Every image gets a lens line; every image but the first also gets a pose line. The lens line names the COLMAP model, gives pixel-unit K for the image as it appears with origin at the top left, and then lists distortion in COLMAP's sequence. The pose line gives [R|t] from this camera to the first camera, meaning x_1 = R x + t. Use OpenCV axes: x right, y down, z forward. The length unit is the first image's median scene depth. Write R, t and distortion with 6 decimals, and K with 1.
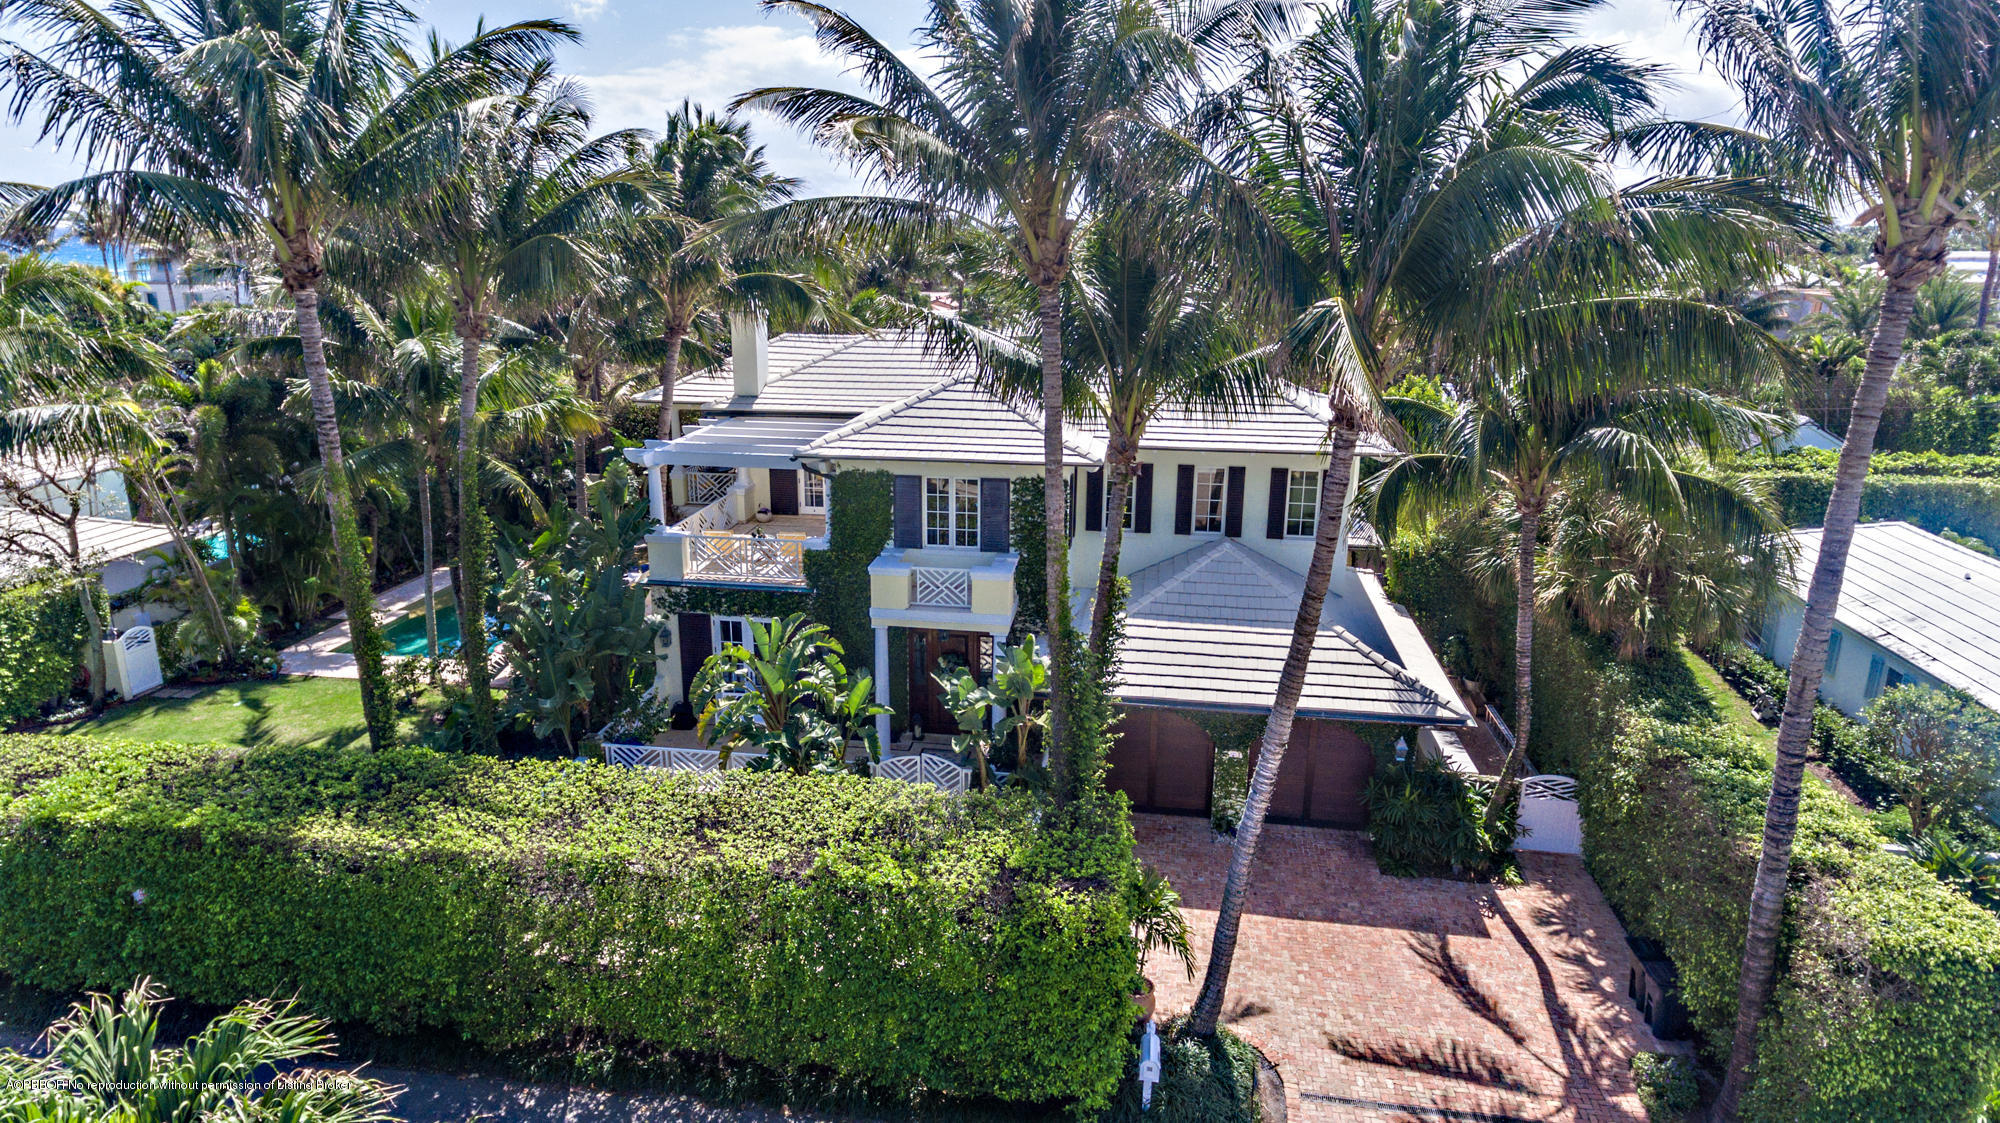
lens RADIAL K [[1194.7, 0, 985.6], [0, 1194.7, 567.1], [0, 0, 1]] dist [0.027402, -0.001423]
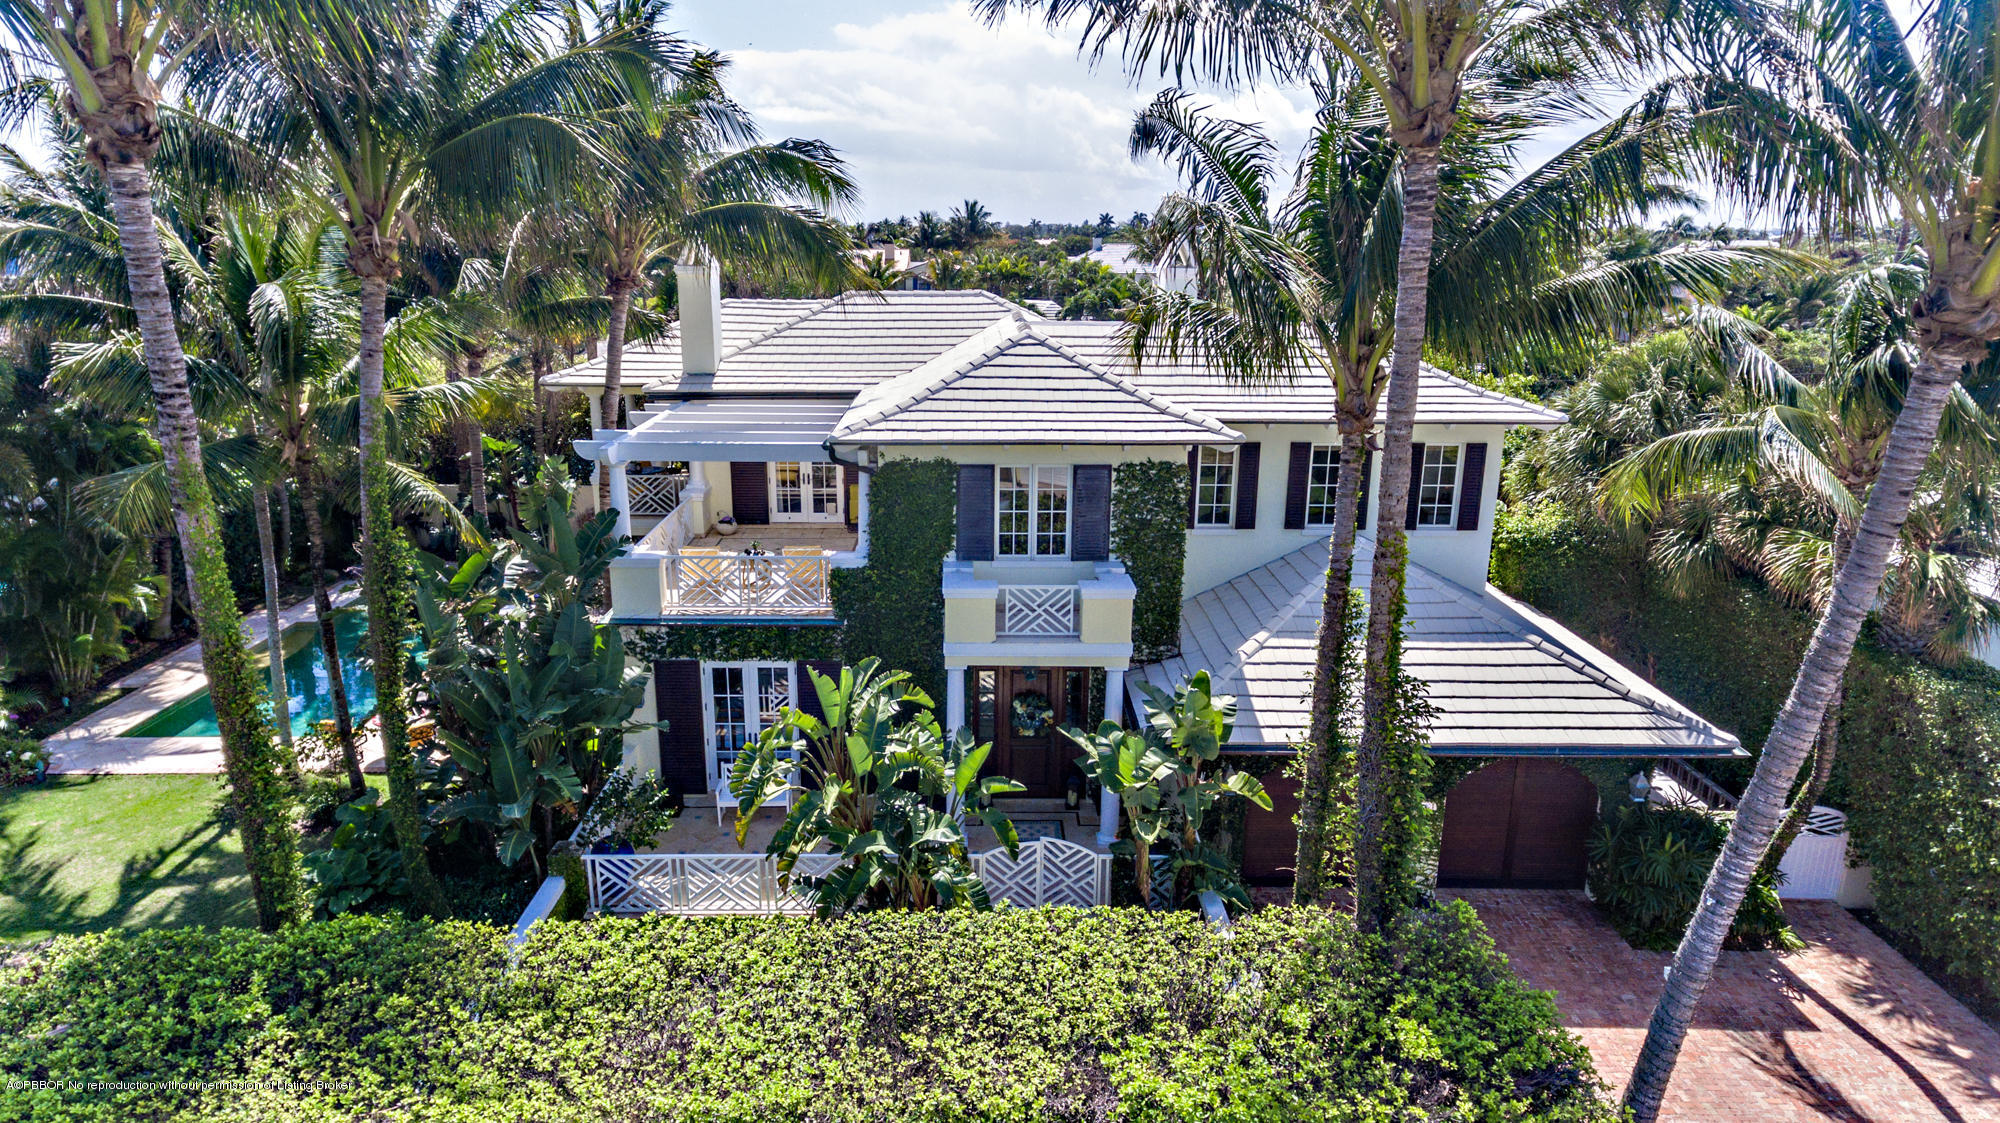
lens RADIAL K [[1194.7, 0, 985.6], [0, 1194.7, 567.1], [0, 0, 1]] dist [0.027402, -0.001423]
pose [[0.986422, -0.043754, 0.158293, -0.180639], [0.044061, 0.999028, 0.001573, -0.012751], [-0.158208, 0.005423, 0.987391, 0.249822]]
